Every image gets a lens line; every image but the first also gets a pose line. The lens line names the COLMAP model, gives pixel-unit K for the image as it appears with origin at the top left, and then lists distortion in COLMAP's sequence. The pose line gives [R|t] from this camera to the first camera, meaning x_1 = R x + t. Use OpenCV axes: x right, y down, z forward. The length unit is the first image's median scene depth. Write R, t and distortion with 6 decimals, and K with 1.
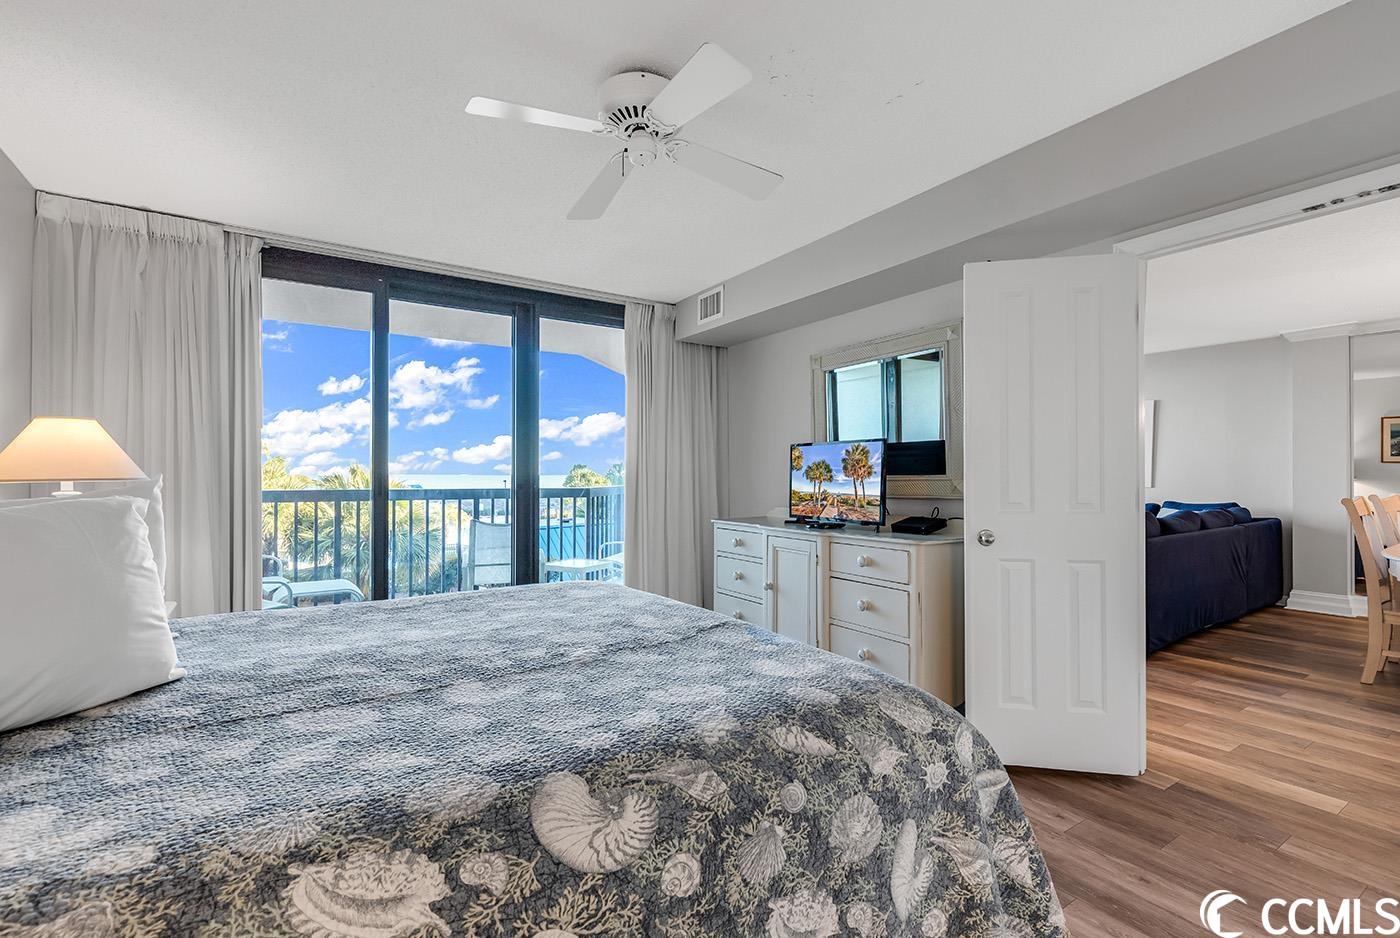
lens RADIAL K [[651.0, 0, 712.3], [0, 651.0, 476.0], [0, 0, 1]] dist [0.004264, 0.001439]
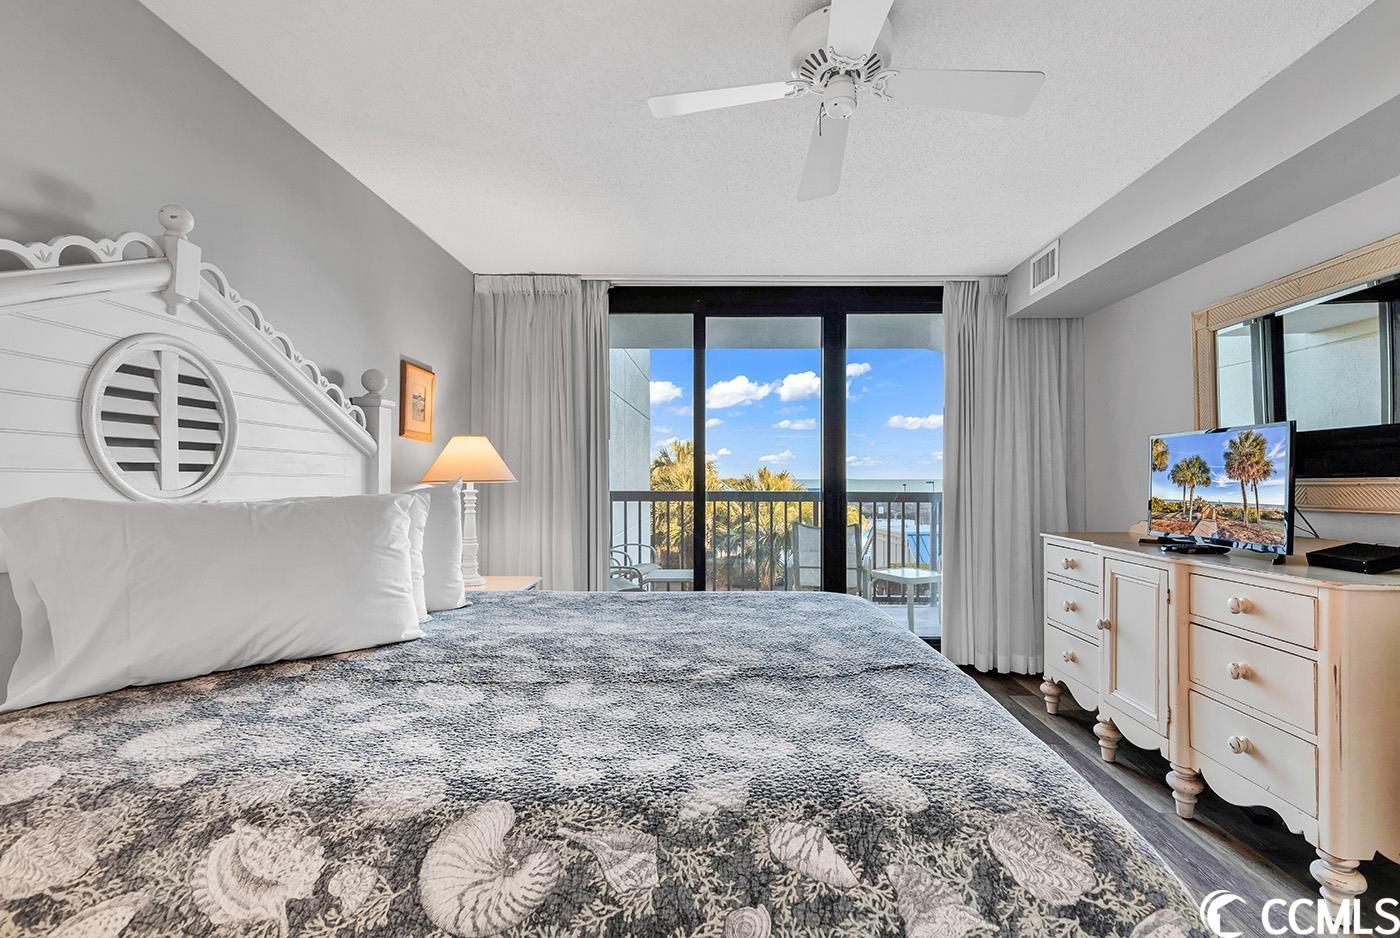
lens RADIAL K [[651.0, 0, 741.6], [0, 651.0, 479.6], [0, 0, 1]] dist [0.004264, 0.001439]
pose [[0.821961, 0.000037, -0.569543, 0.380676], [-0.000084, 1.000000, -0.000057, 0.003369], [0.569543, 0.000095, 0.821961, 0.301181]]
